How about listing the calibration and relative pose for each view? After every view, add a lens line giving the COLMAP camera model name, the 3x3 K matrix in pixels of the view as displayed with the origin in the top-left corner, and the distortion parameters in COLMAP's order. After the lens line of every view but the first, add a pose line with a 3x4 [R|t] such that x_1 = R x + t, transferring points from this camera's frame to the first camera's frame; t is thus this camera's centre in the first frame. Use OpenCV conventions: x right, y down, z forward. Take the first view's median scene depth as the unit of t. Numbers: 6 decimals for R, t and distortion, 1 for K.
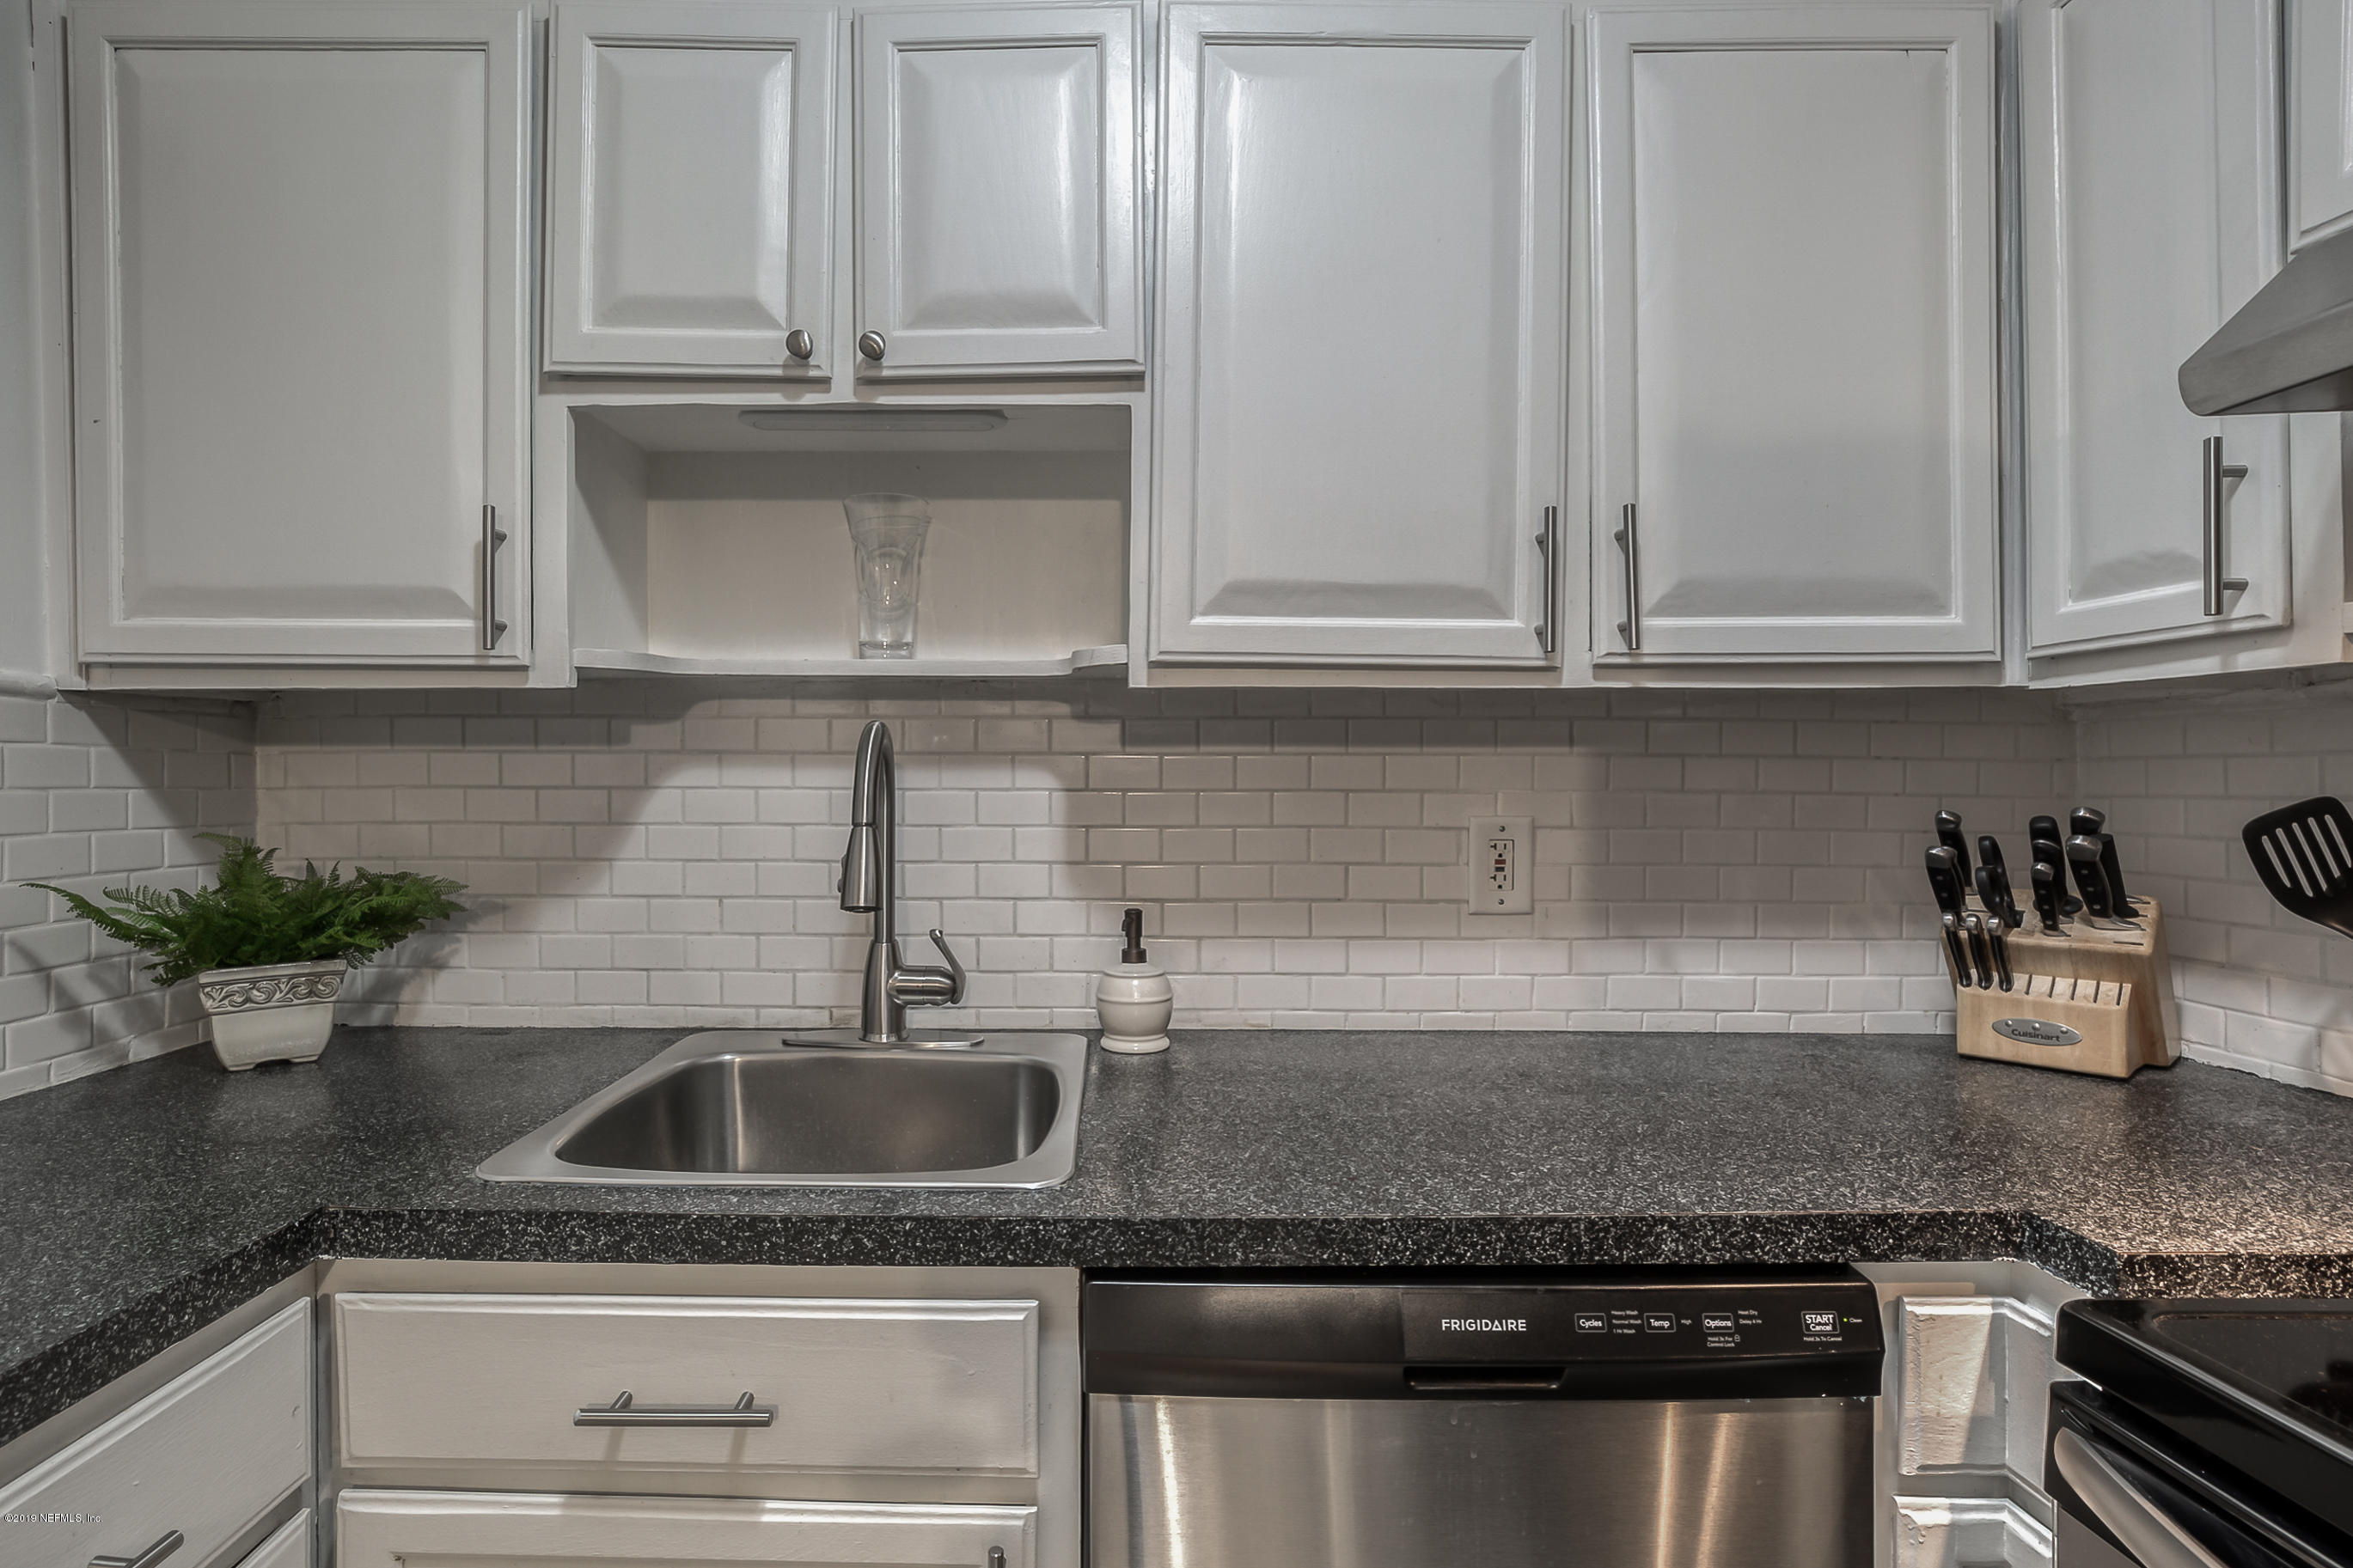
lens RADIAL K [[1106.0, 0, 1127.7], [0, 1106.0, 783.3], [0, 0, 1]] dist [-0.011331, 0.000129]
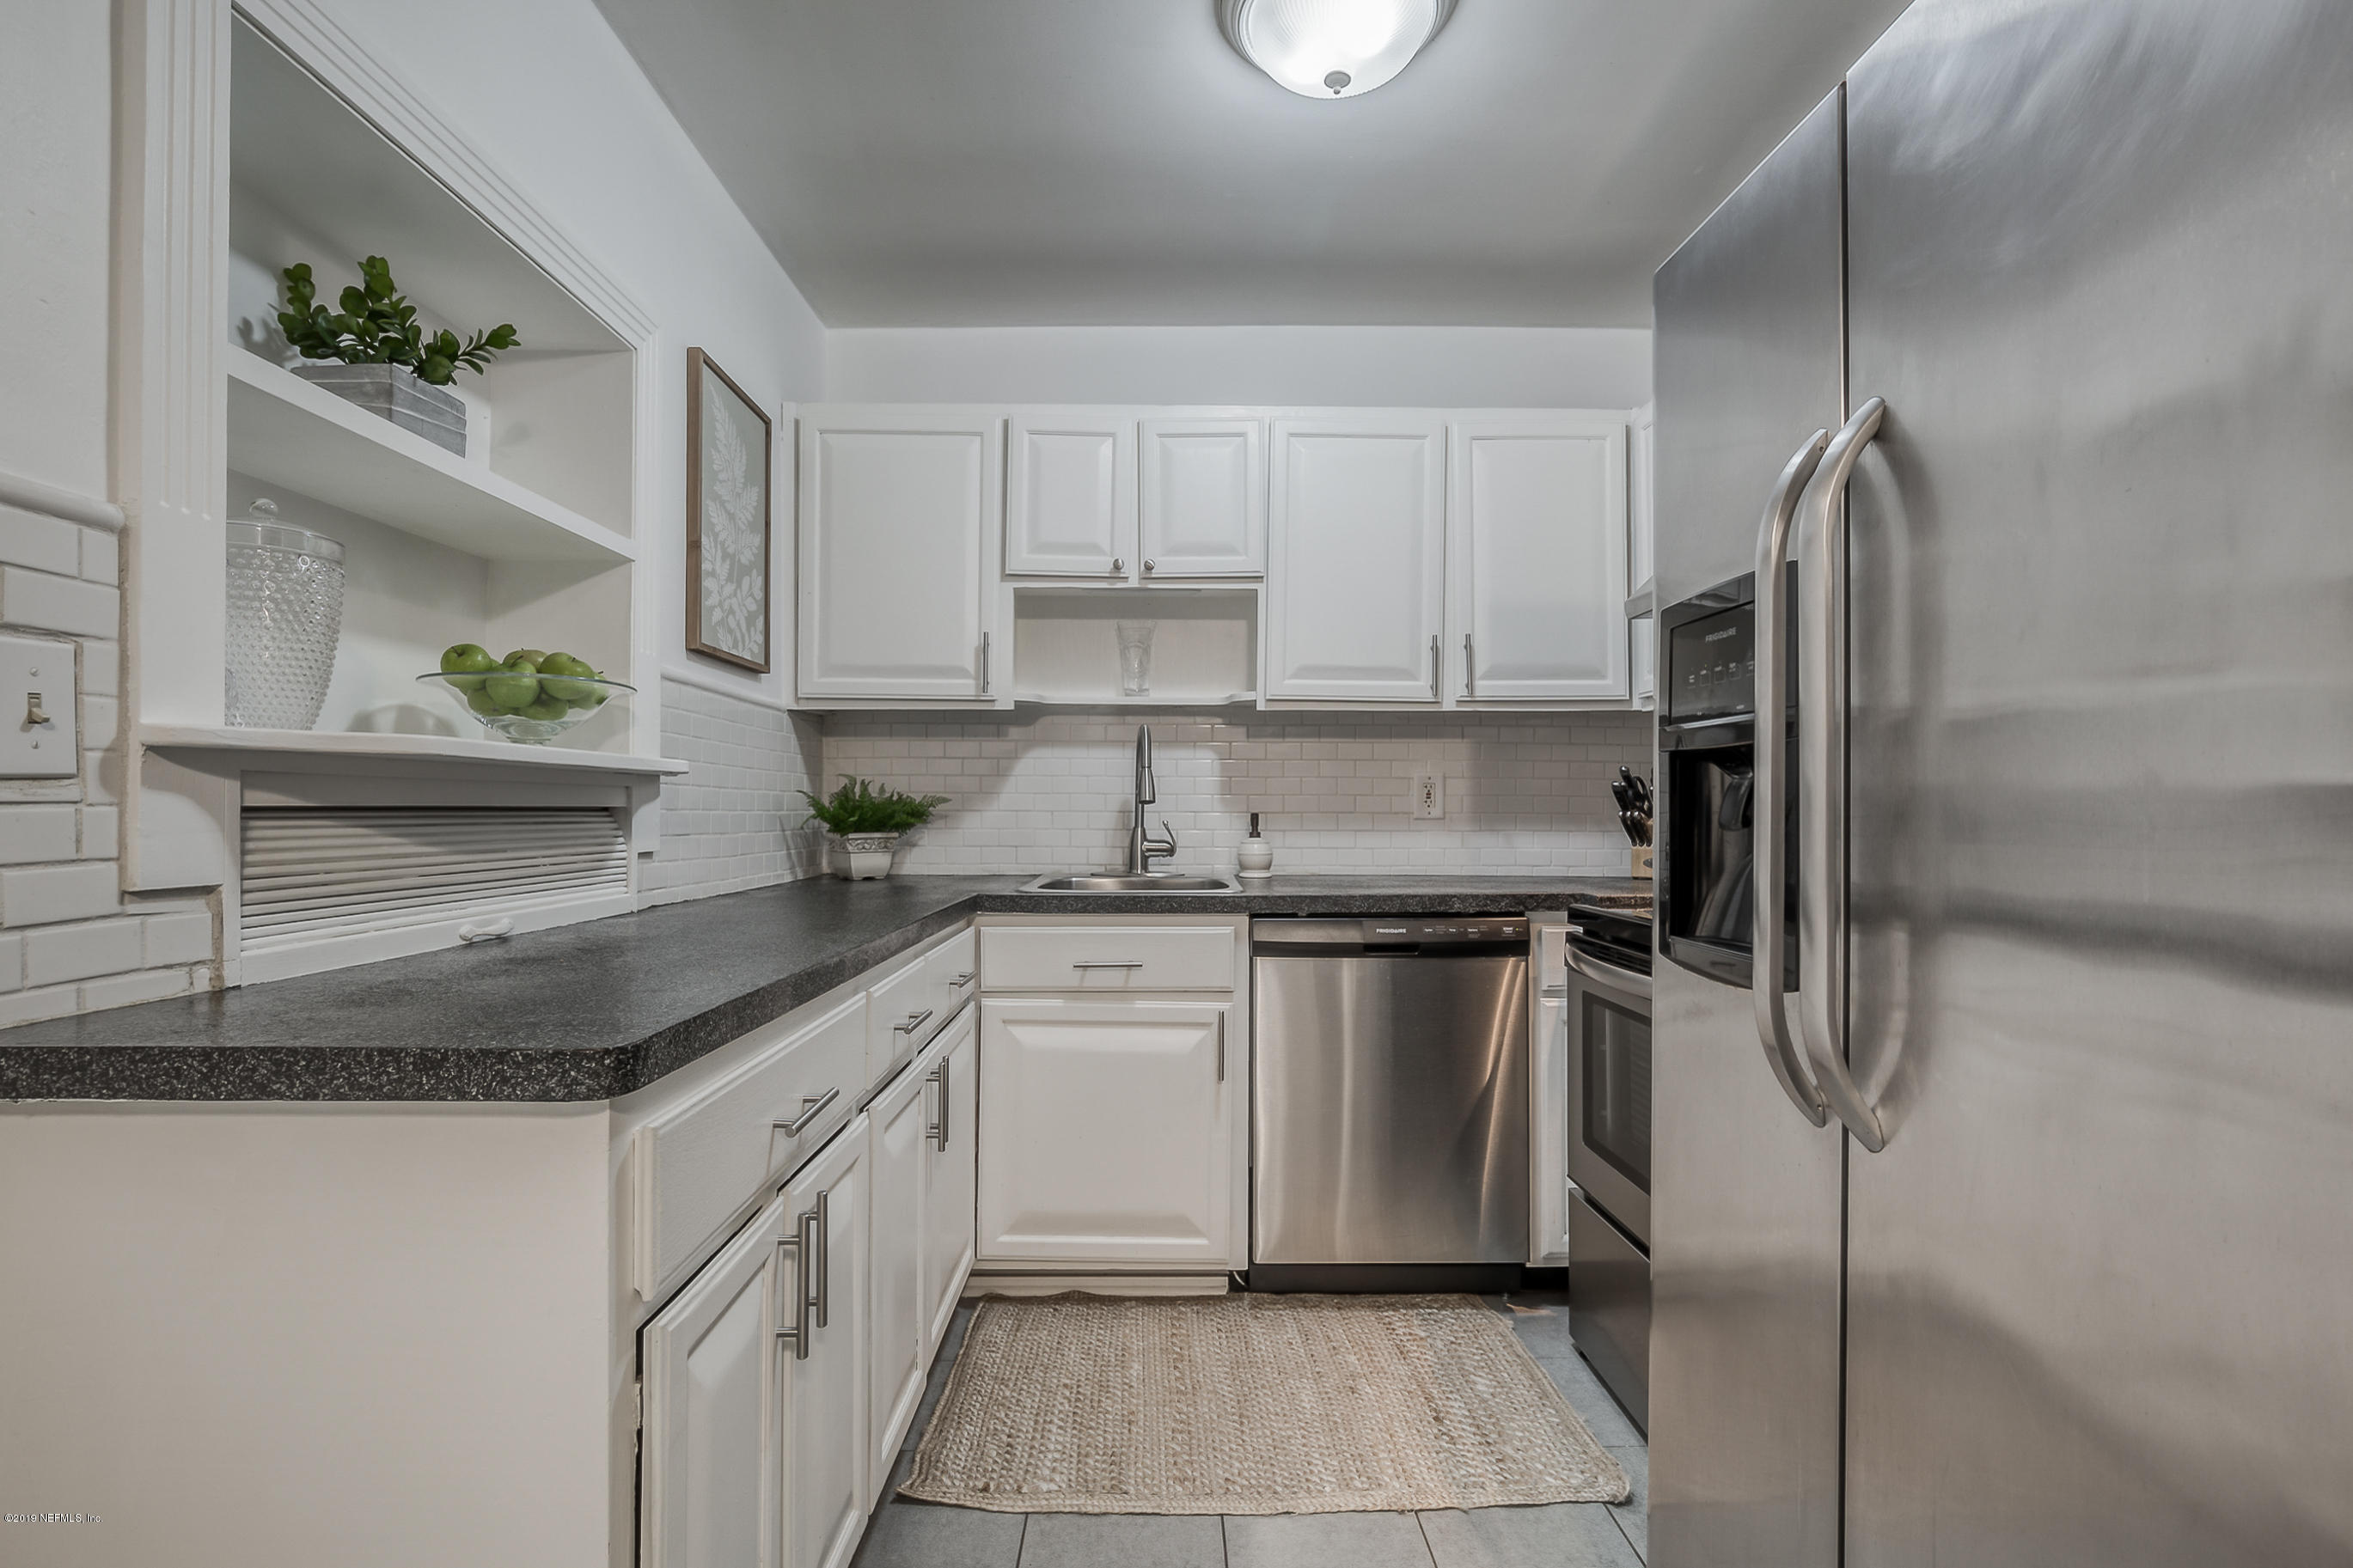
lens RADIAL K [[1157.8, 0, 1176.5], [0, 1157.8, 784.0], [0, 0, 1]] dist [0.000054, 0.000517]
pose [[0.999997, 0.002450, 0.000776, -0.168409], [-0.002429, 0.999664, -0.025813, 0.131421], [-0.000839, 0.025811, 0.999666, -1.421207]]
